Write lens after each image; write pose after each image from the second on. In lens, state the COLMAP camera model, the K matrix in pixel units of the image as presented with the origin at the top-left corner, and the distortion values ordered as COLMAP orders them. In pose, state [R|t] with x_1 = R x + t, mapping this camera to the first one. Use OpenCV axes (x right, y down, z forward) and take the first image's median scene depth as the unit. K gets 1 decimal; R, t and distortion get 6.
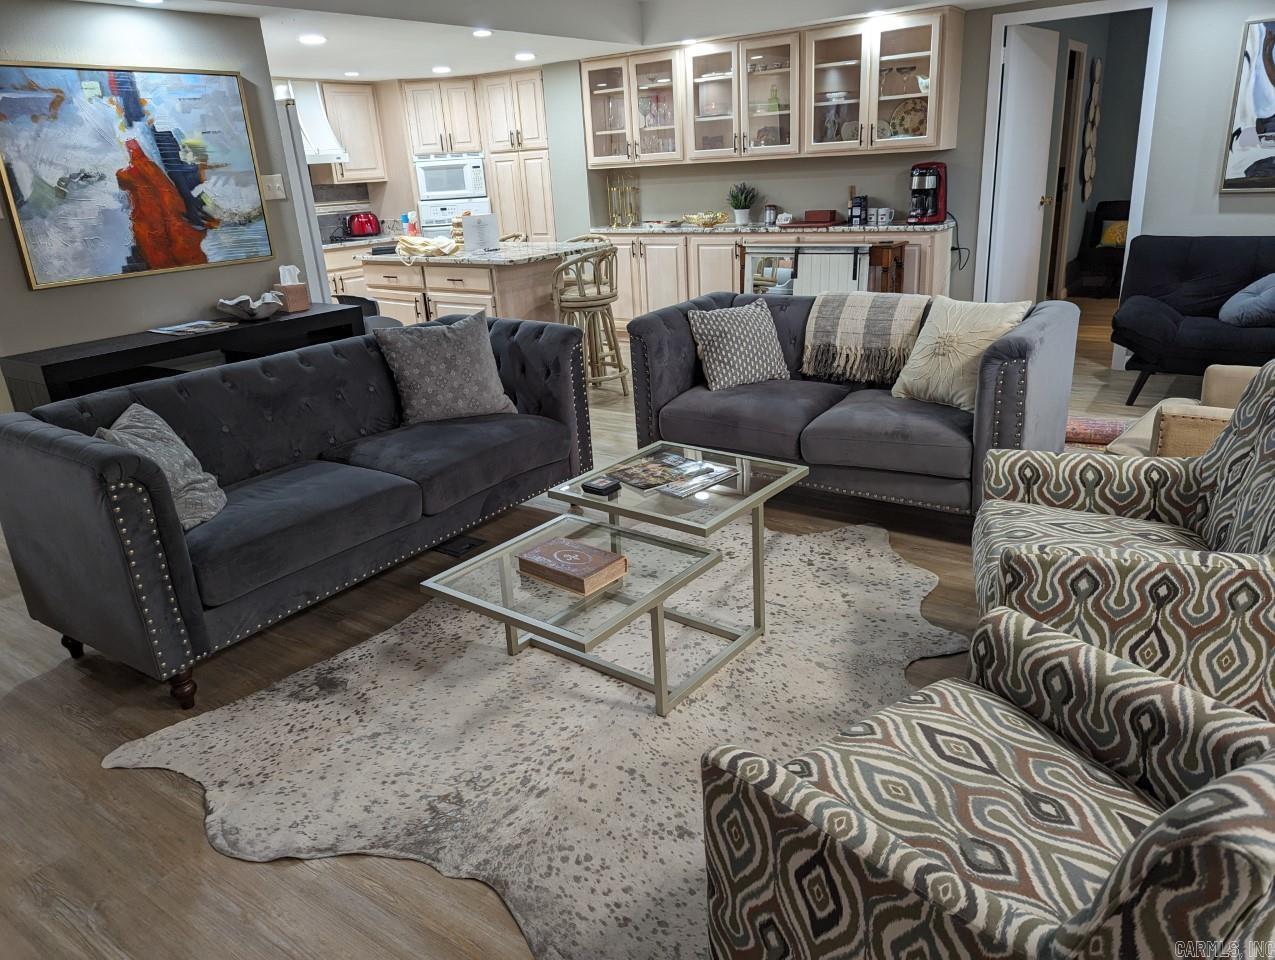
lens RADIAL K [[919.8, 0, 639.2], [0, 919.8, 492.8], [0, 0, 1]] dist [0.048429, -0.034467]
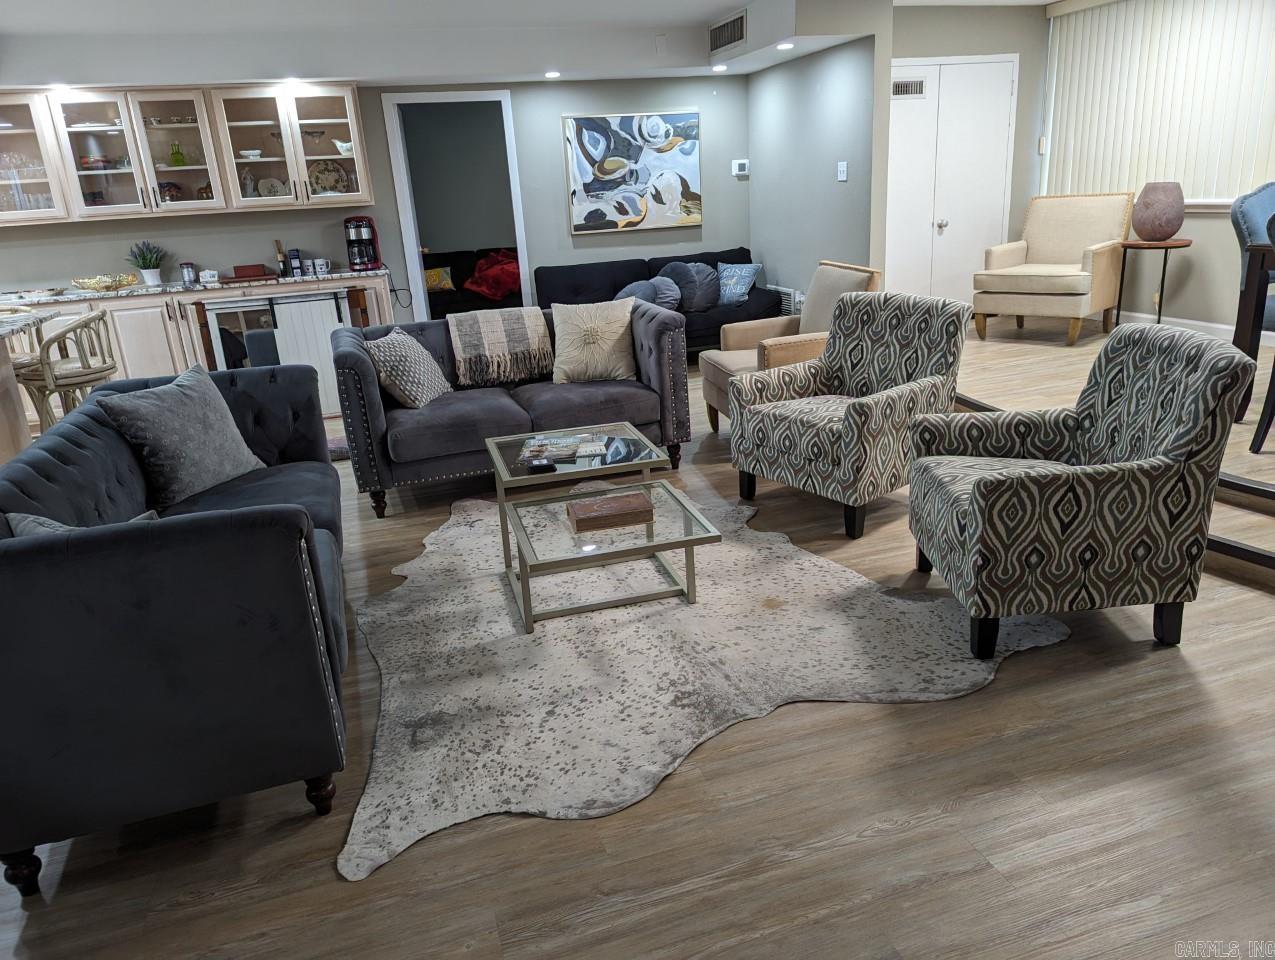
lens RADIAL K [[904.5, 0, 677.6], [0, 904.5, 479.8], [0, 0, 1]] dist [0.078693, -0.055231]
pose [[0.577336, -0.238710, 0.780834, -0.414428], [0.308313, 0.949247, 0.062234, -0.003604], [-0.756060, 0.204812, 0.621632, 0.086173]]
